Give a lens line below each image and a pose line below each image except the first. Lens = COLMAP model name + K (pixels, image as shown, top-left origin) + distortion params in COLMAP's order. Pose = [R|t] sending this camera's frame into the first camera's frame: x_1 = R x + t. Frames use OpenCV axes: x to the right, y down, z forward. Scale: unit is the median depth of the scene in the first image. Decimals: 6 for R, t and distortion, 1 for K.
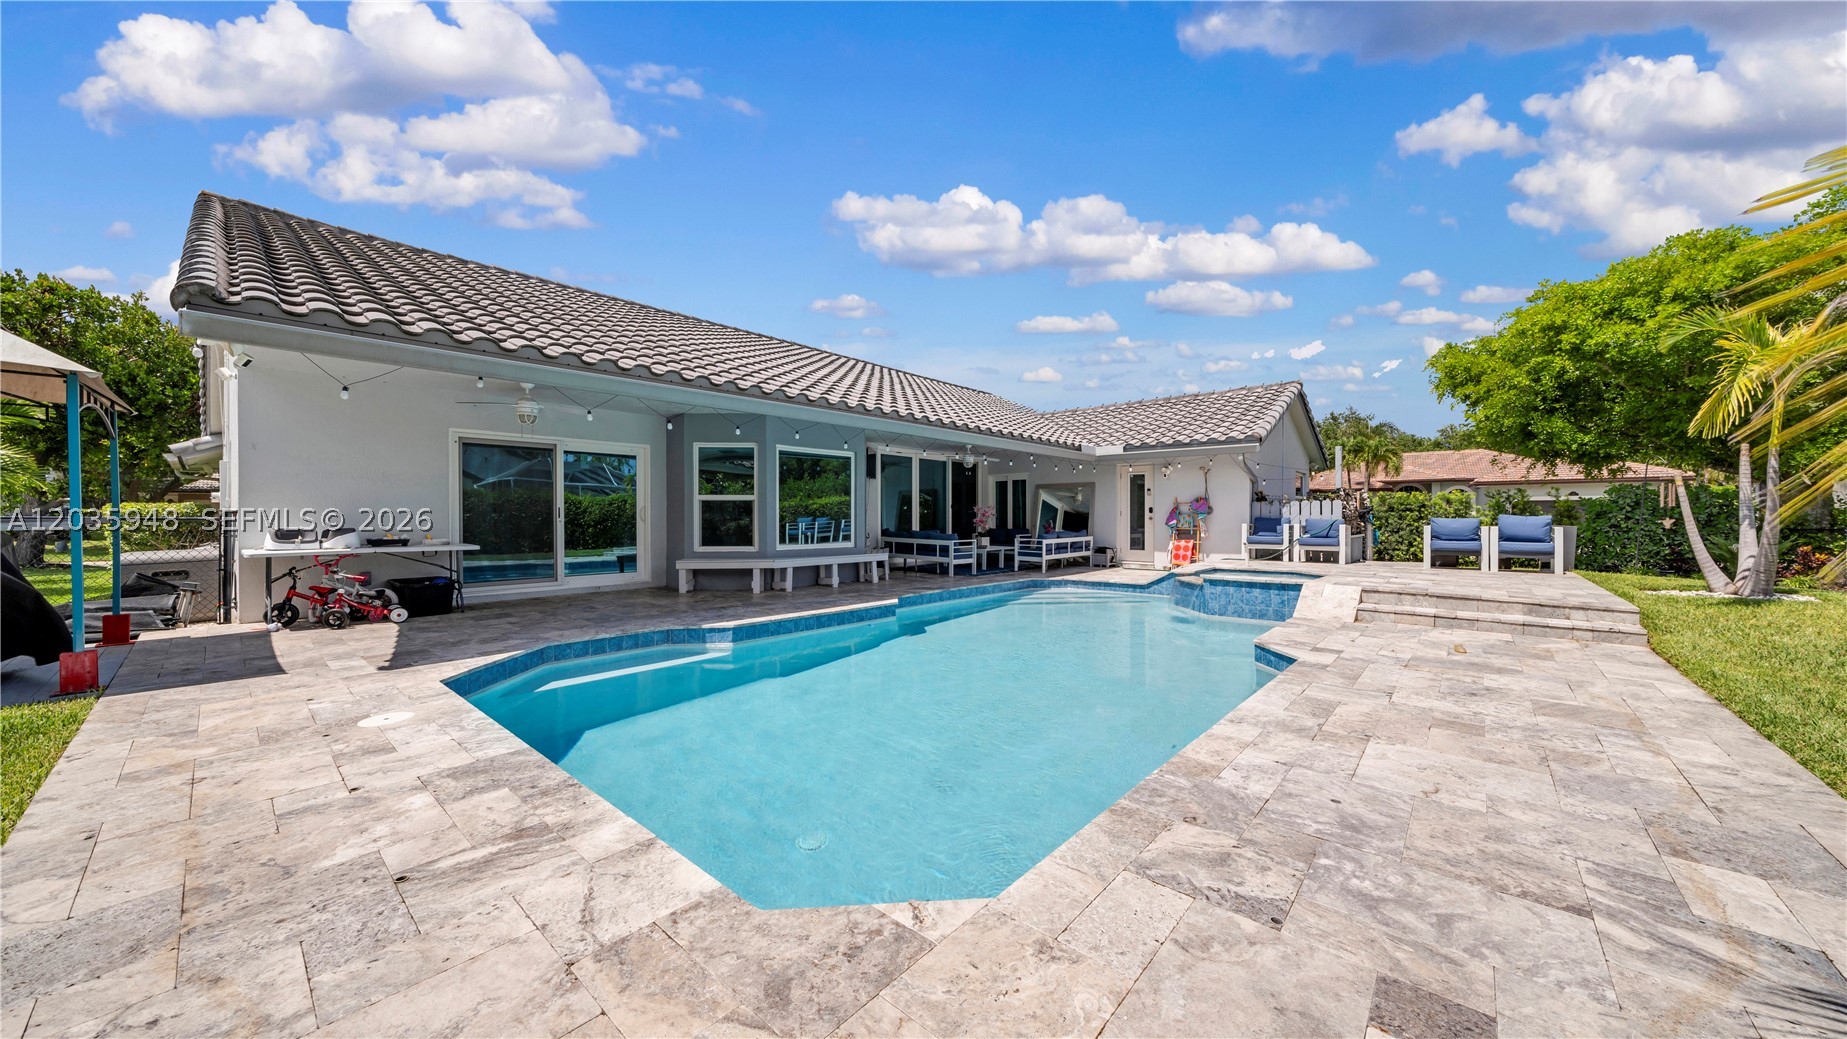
lens RADIAL K [[626.3, 0, 922.1], [0, 626.3, 518.5], [0, 0, 1]] dist [-0.006849, -0.000004]
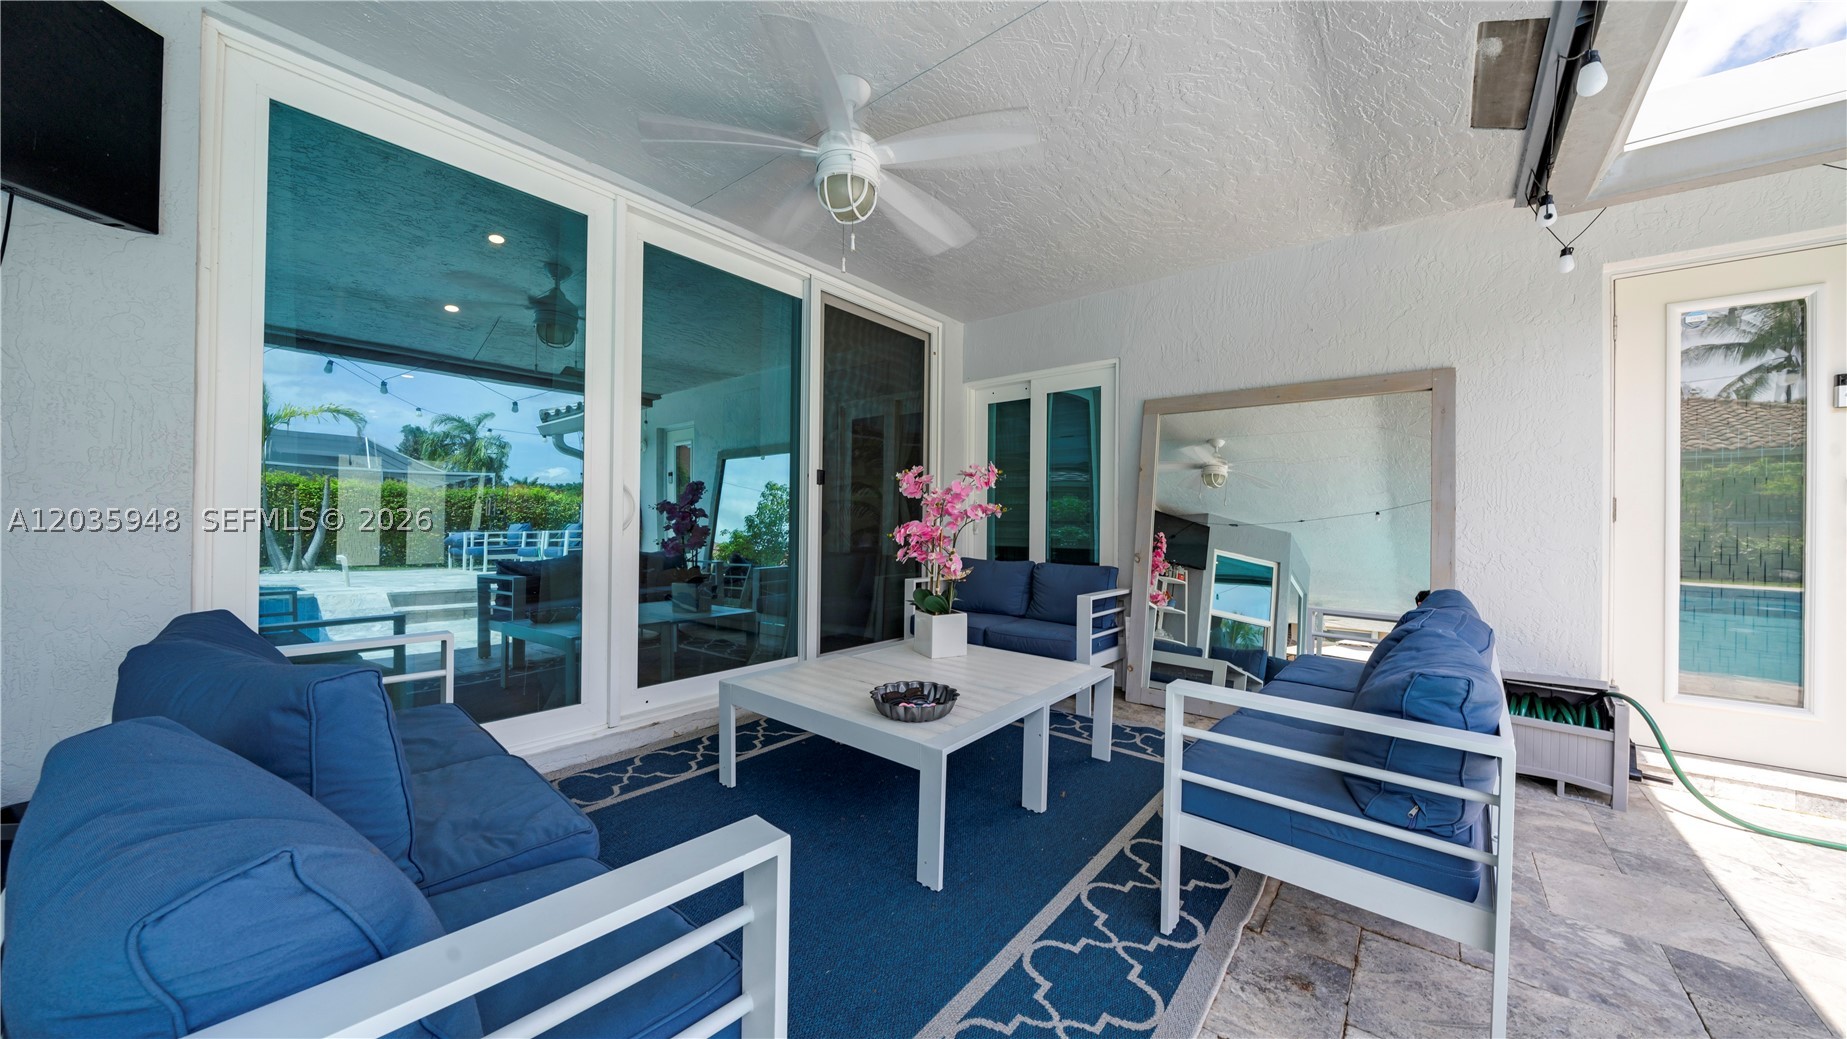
lens RADIAL K [[626.3, 0, 922.1], [0, 626.3, 518.5], [0, 0, 1]] dist [-0.006849, -0.000004]
pose [[0.999186, 0.011725, 0.038604, 0.077101], [-0.011651, 0.999930, -0.002119, -0.001869], [-0.038626, 0.001668, 0.999252, 0.726738]]
